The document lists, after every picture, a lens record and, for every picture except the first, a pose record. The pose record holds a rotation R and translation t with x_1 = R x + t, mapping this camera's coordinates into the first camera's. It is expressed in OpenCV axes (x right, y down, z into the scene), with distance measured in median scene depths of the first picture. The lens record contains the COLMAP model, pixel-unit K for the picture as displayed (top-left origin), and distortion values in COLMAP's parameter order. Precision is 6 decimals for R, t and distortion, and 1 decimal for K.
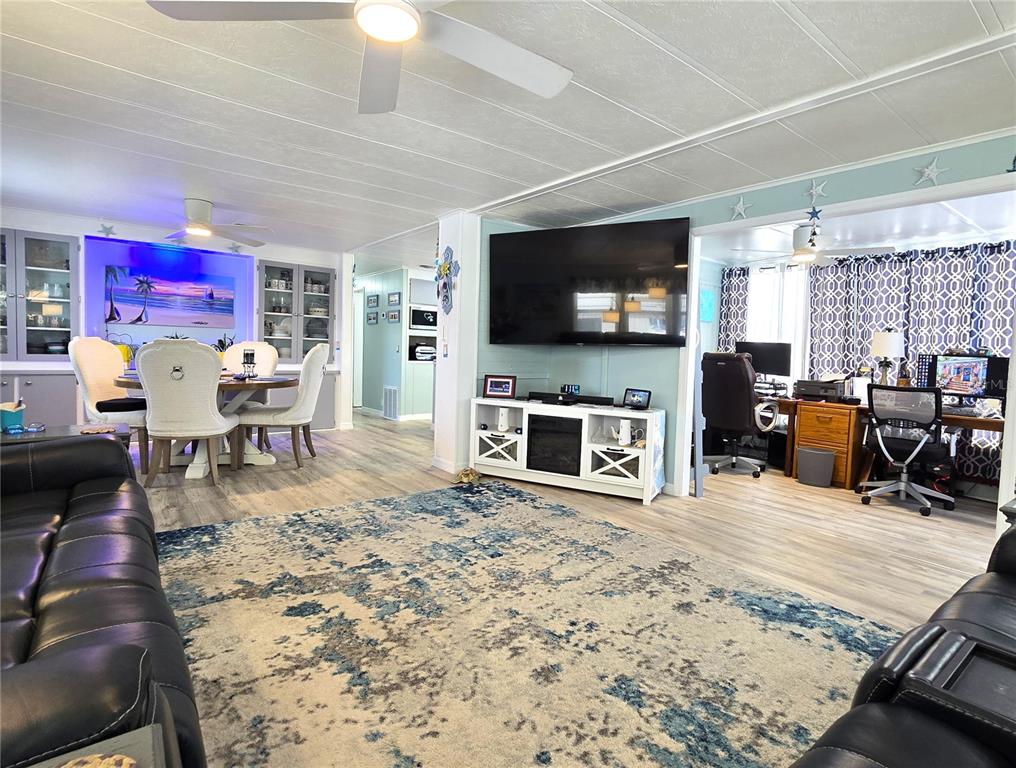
lens RADIAL K [[524.8, 0, 518.3], [0, 524.8, 379.2], [0, 0, 1]] dist [-0.000974, -0.002086]
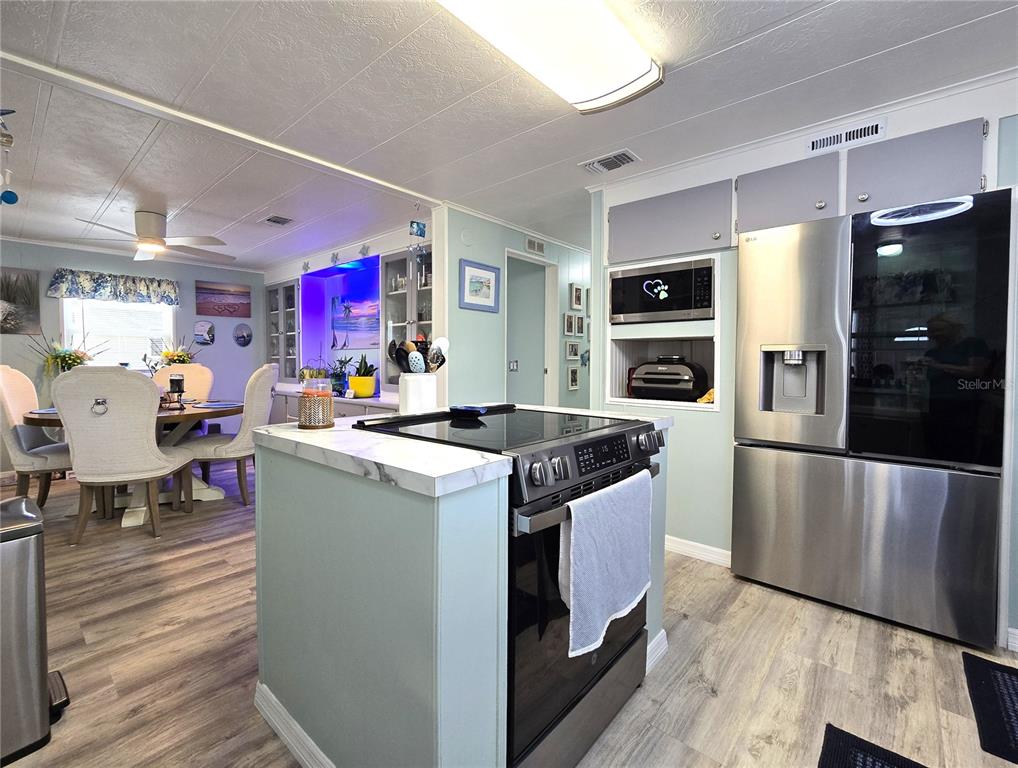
lens RADIAL K [[451.7, 0, 485.8], [0, 451.7, 373.6], [0, 0, 1]] dist [-0.002137, 0.001302]
pose [[0.144687, 0.001382, -0.989477, 0.344877], [-0.048735, 0.998795, -0.005732, -0.112318], [0.988277, 0.049052, 0.144580, 1.983439]]
